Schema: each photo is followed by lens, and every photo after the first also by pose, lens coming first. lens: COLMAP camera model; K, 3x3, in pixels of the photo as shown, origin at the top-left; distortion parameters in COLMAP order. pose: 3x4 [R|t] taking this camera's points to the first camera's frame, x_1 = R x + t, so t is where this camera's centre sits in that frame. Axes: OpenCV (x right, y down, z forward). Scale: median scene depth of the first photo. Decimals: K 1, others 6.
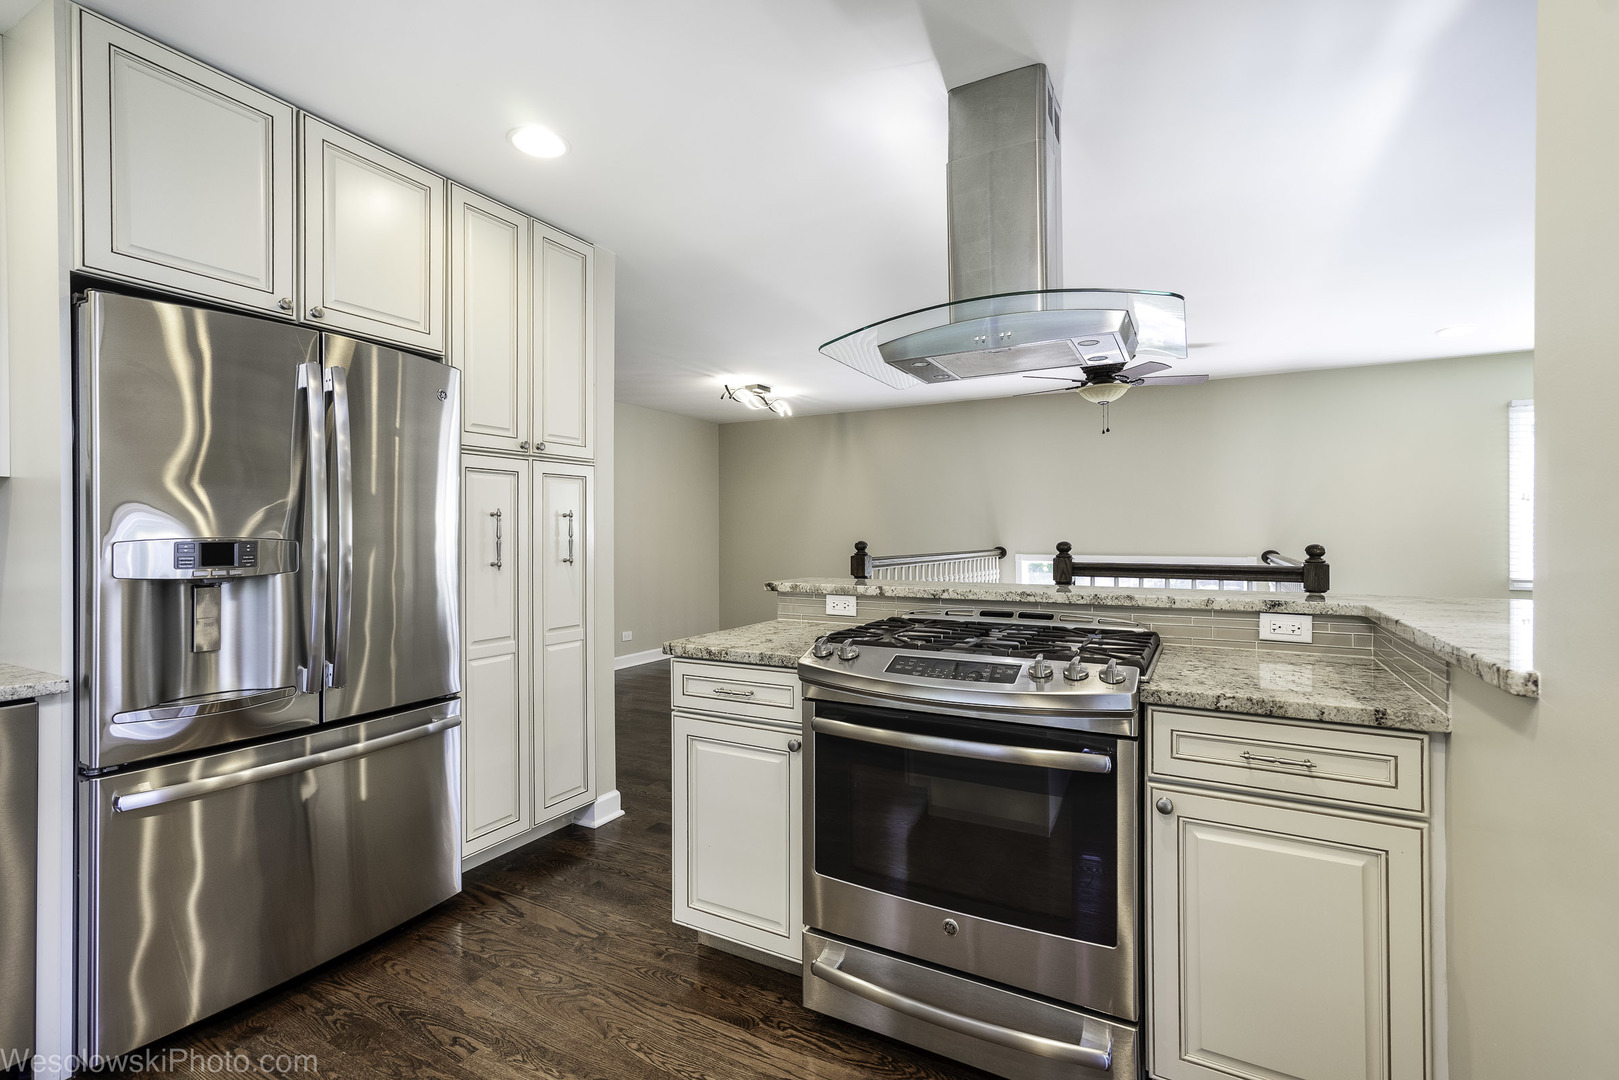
lens RADIAL K [[746.5, 0, 811.5], [0, 746.5, 537.8], [0, 0, 1]] dist [0.000979, 0.000357]
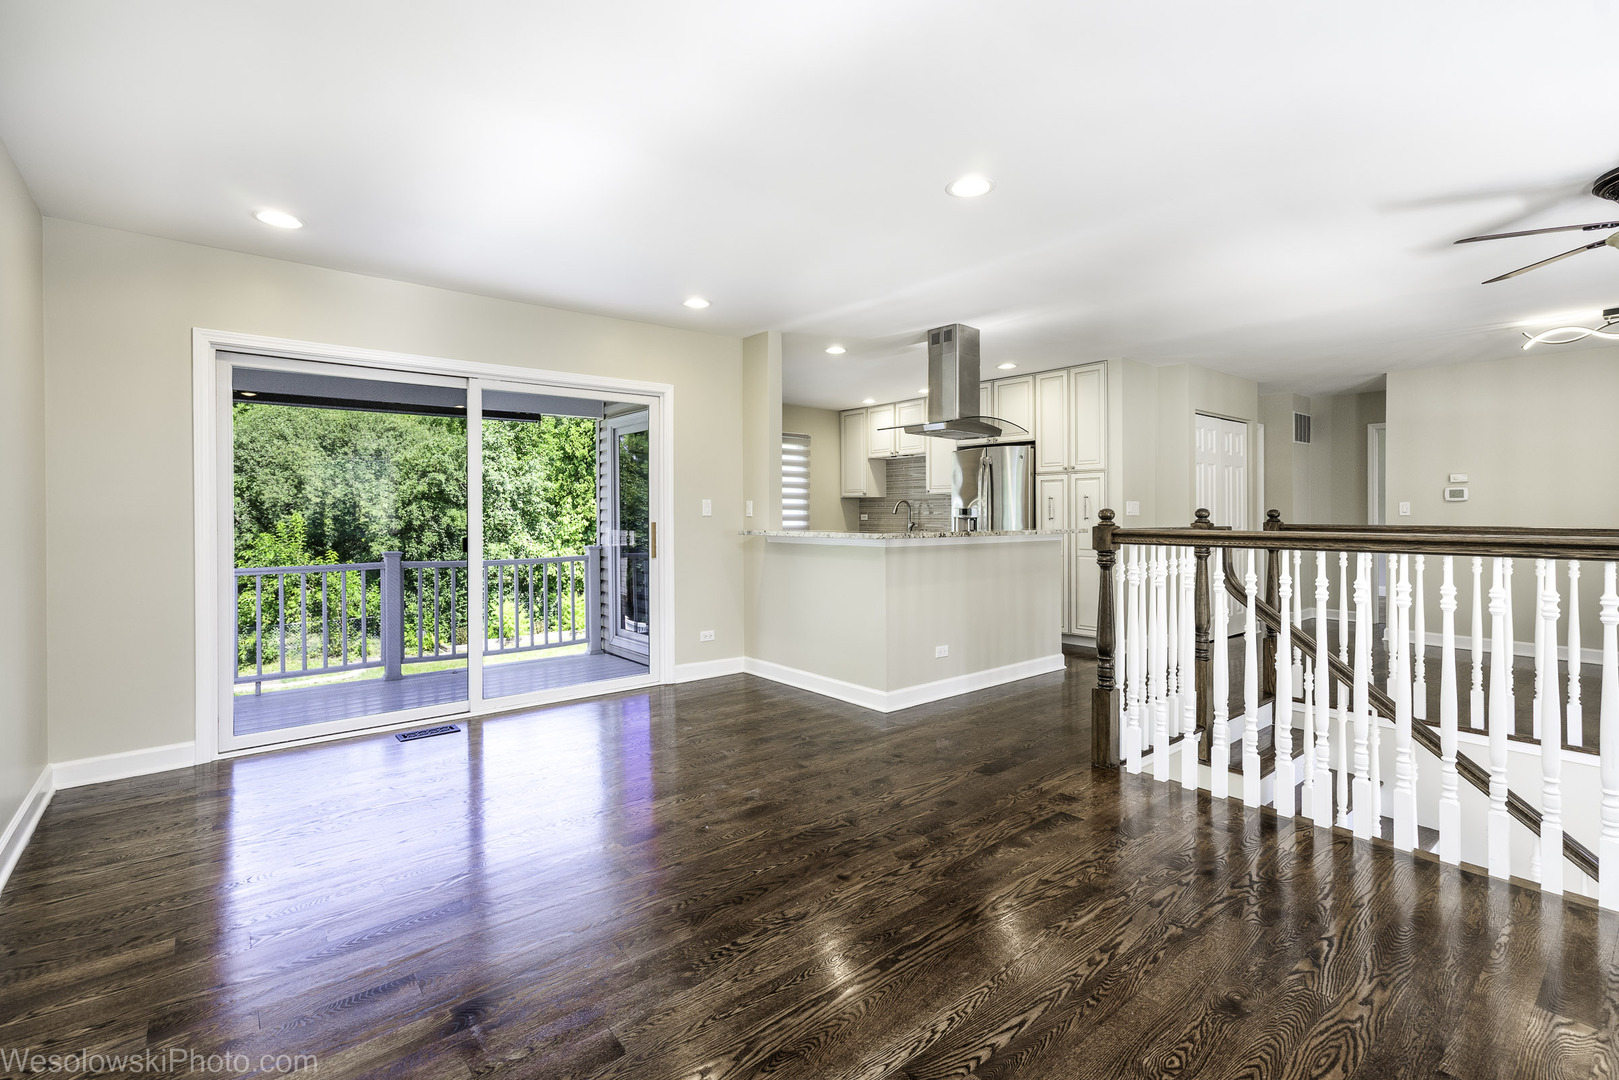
lens RADIAL K [[736.7, 0, 810.1], [0, 736.7, 527.4], [0, 0, 1]] dist [0.011174, 0.000201]
pose [[-0.371404, 0.018811, -0.928281, 2.554908], [-0.004242, 0.999750, 0.021957, 0.017496], [0.928462, 0.012092, -0.371231, 1.381615]]
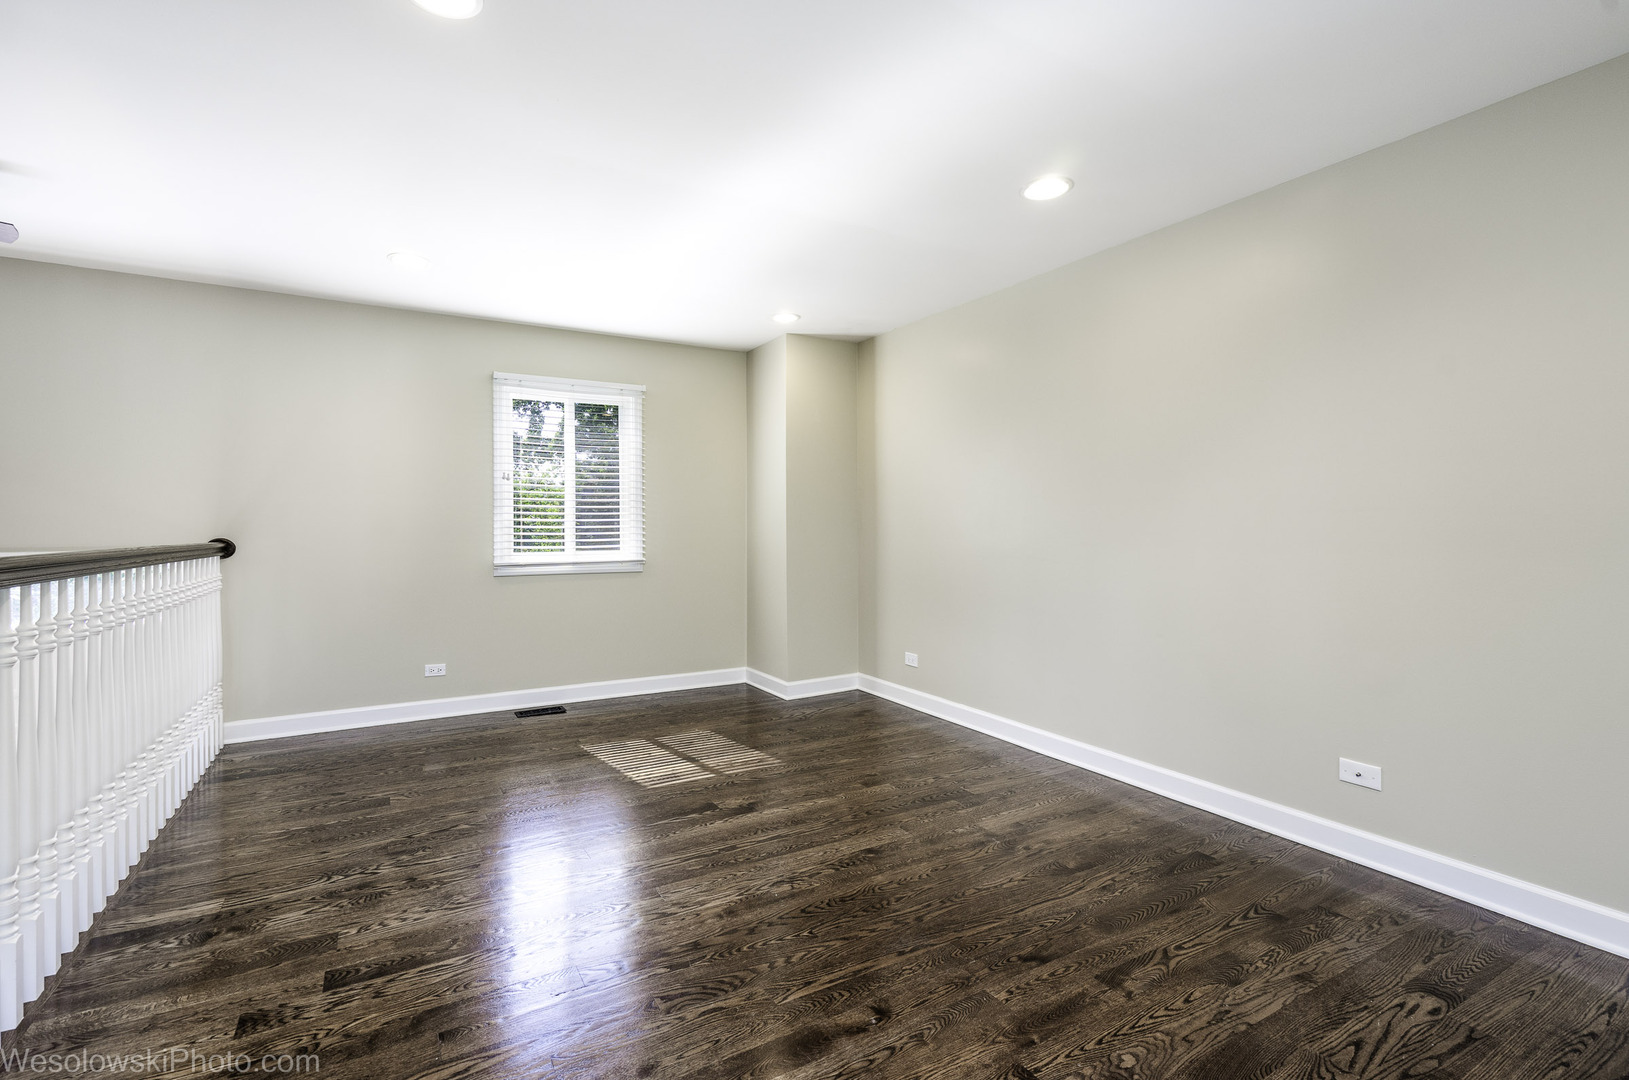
lens RADIAL K [[748.4, 0, 802.3], [0, 748.4, 538.2], [0, 0, 1]] dist [0.001507, 0.000189]
pose [[0.522767, -0.015875, 0.852328, 0.787323], [0.004699, 0.999865, 0.015741, 0.020224], [-0.852463, -0.004224, 0.522771, 0.427475]]
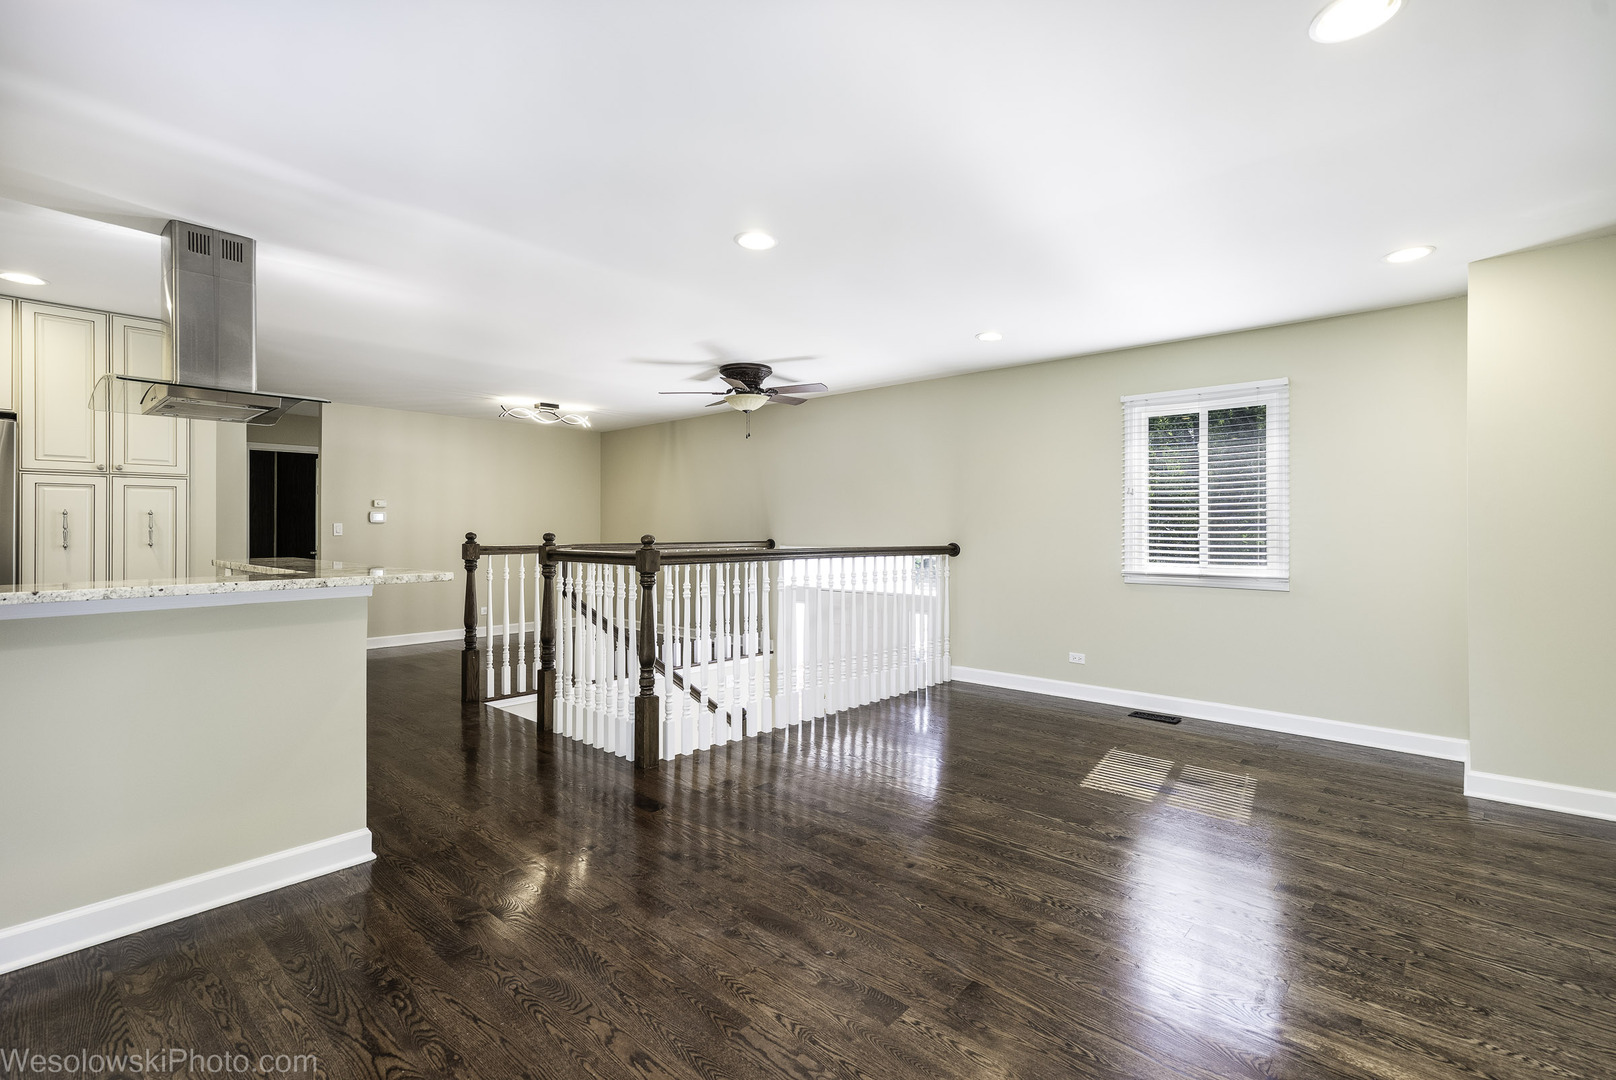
lens RADIAL K [[735.4, 0, 808.6], [0, 735.4, 527.4], [0, 0, 1]] dist [0.011174, 0.000201]
pose [[0.972015, 0.002672, -0.234905, 1.688278], [-0.003832, 0.999983, -0.004483, -0.000663], [0.234889, 0.005257, 0.972008, -0.158024]]
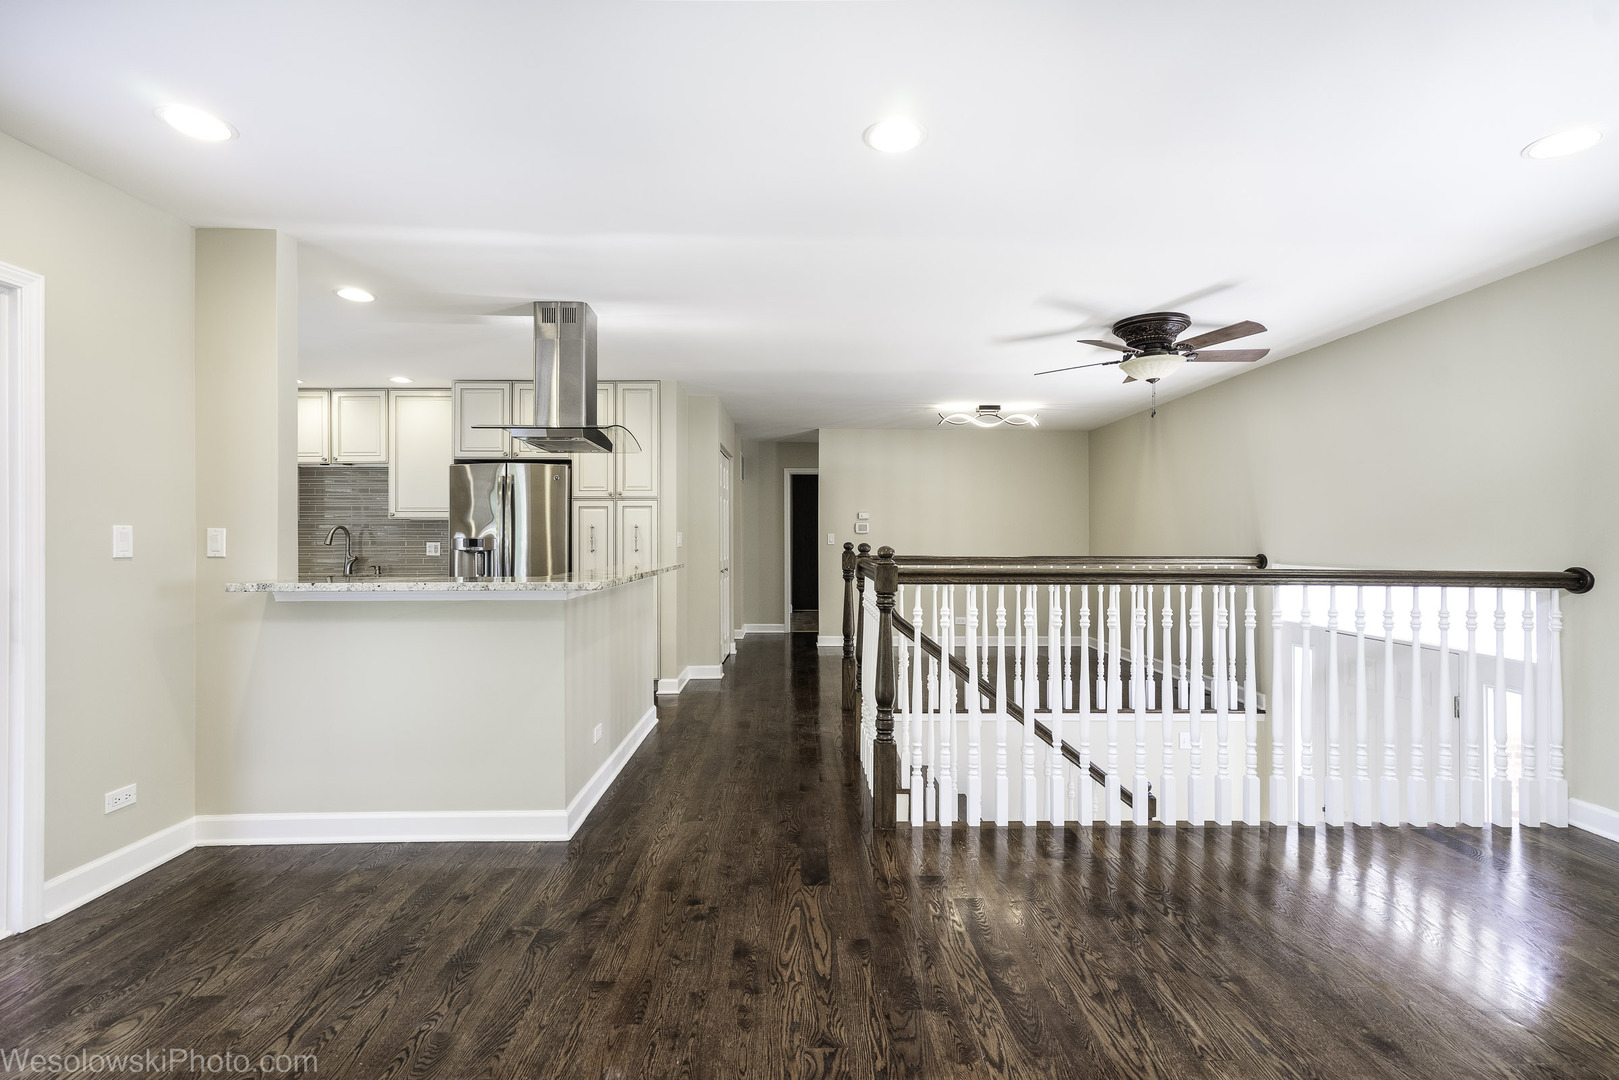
lens RADIAL K [[729.0, 0, 806.8], [0, 729.0, 537.0], [0, 0, 1]] dist [0.011523, 0.000013]
pose [[0.494013, 0.002093, -0.869452, 2.061674], [-0.006918, 0.999975, -0.001524, -0.004669], [0.869427, 0.006768, 0.494015, 0.577707]]
